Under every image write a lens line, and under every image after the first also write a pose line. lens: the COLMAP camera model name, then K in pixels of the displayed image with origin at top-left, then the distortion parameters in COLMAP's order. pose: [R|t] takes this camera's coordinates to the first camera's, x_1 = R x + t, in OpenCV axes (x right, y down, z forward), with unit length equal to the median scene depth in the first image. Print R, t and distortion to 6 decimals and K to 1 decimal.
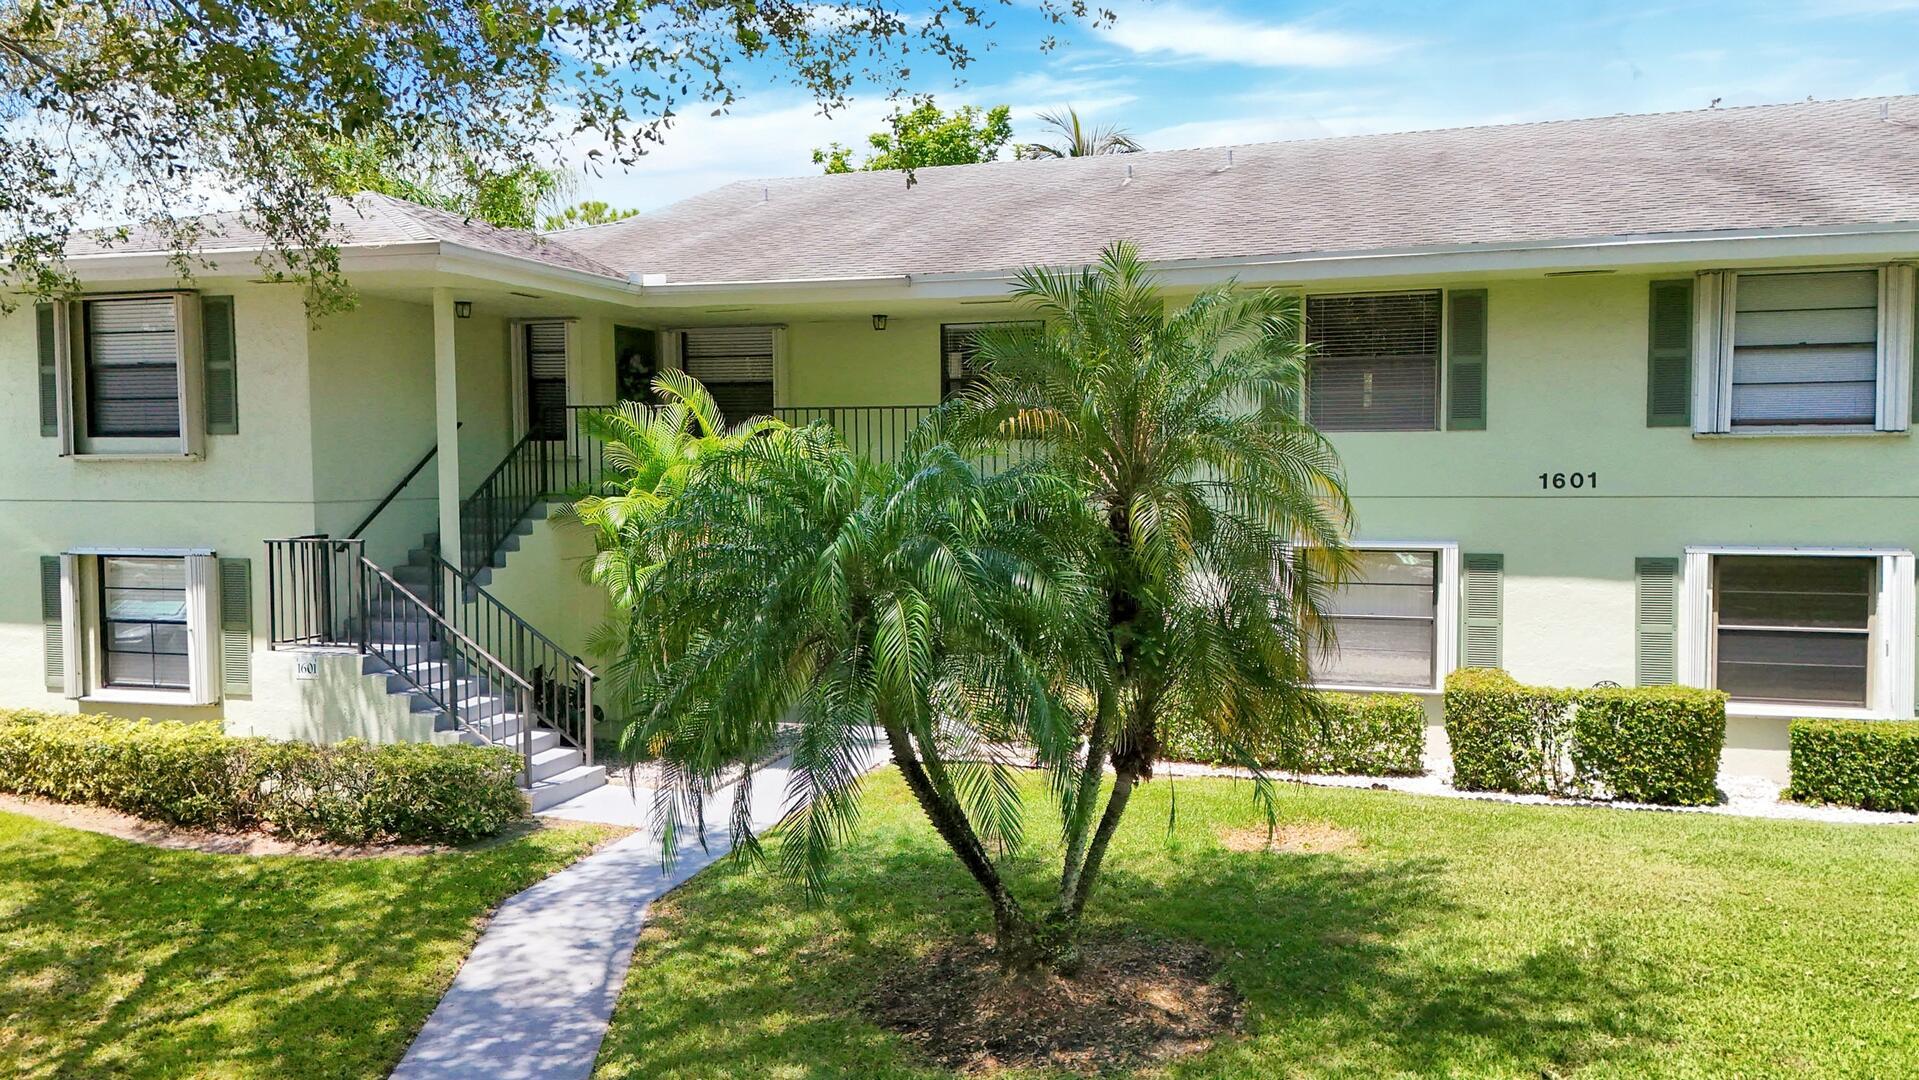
lens RADIAL K [[1336.6, 0, 952.5], [0, 1336.6, 567.5], [0, 0, 1]] dist [0.000509, 0.001391]
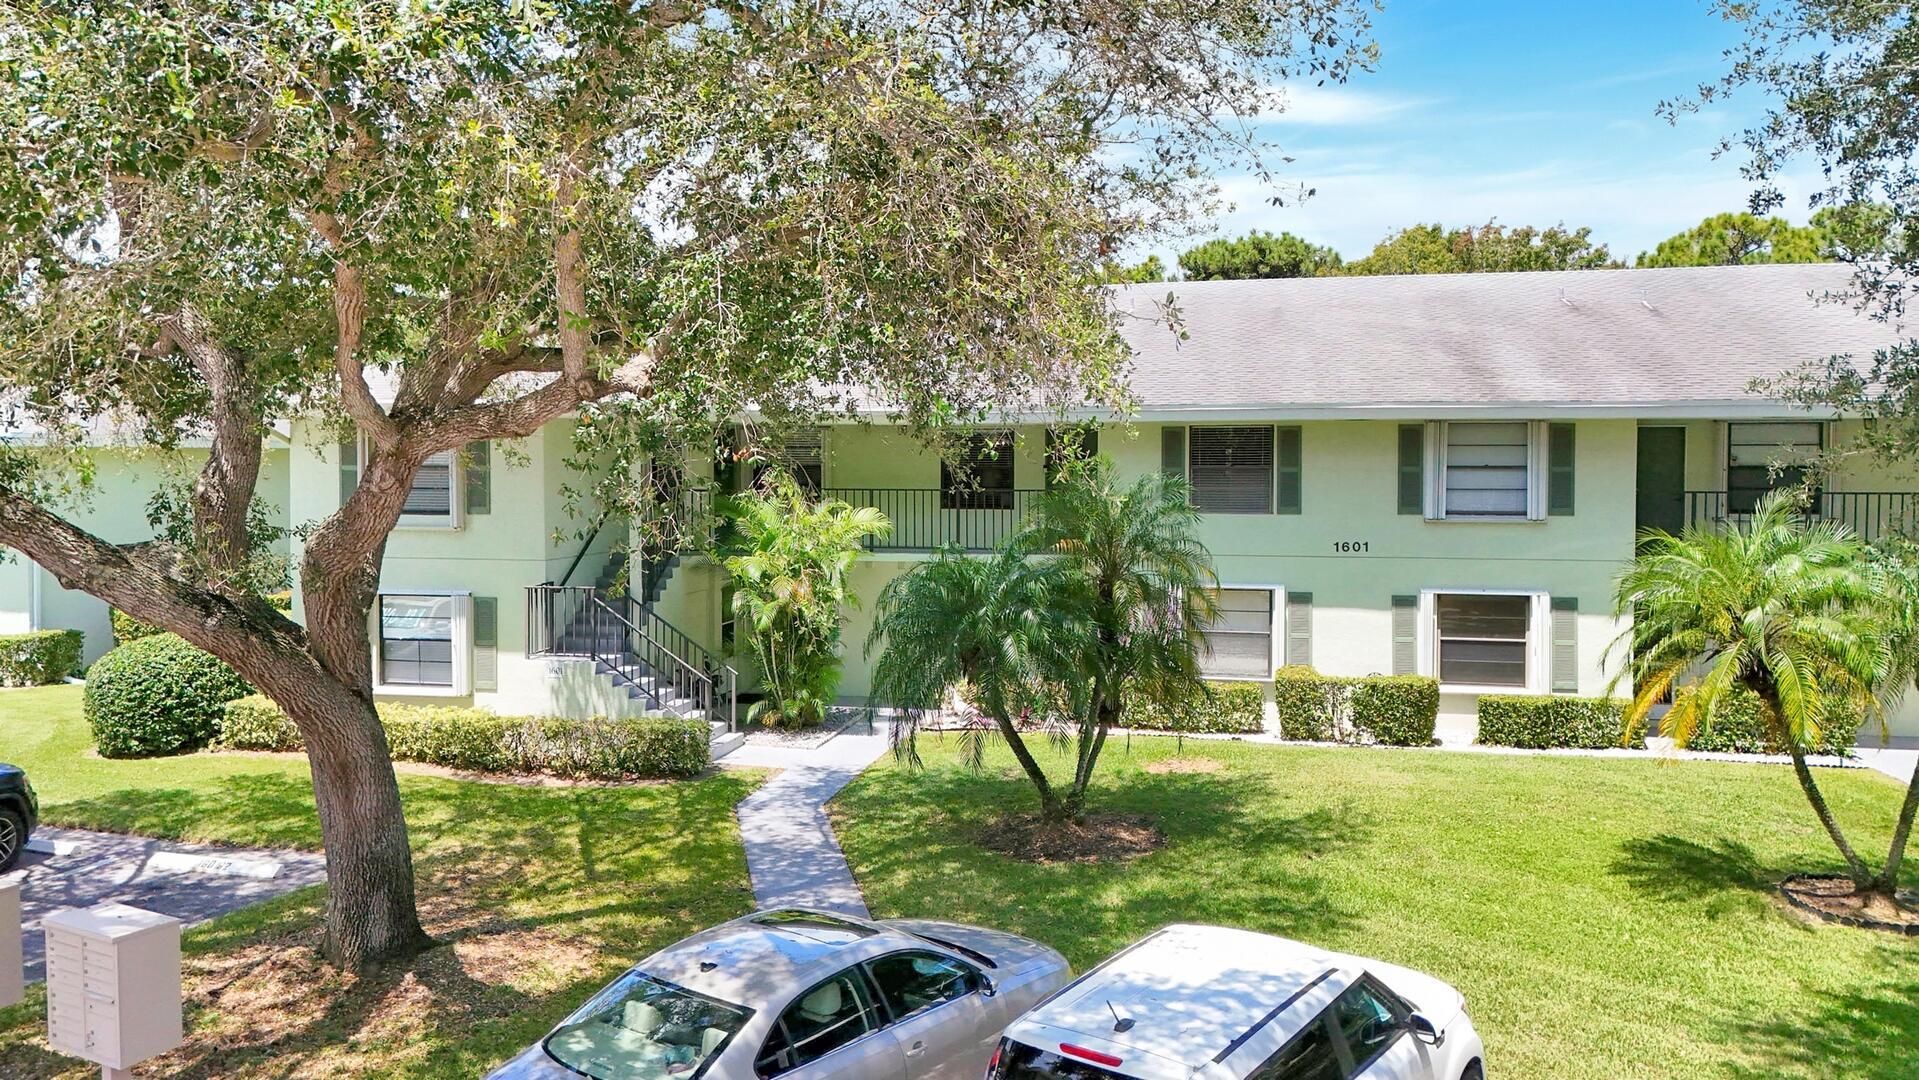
lens RADIAL K [[1314.6, 0, 959.5], [0, 1314.6, 540.0], [0, 0, 1]] dist [0.004527, 0.000178]
pose [[0.995249, 0.002326, 0.097337, -0.165923], [-0.000263, 0.999775, -0.021206, -0.042070], [-0.097364, 0.021080, 0.995026, -0.544887]]
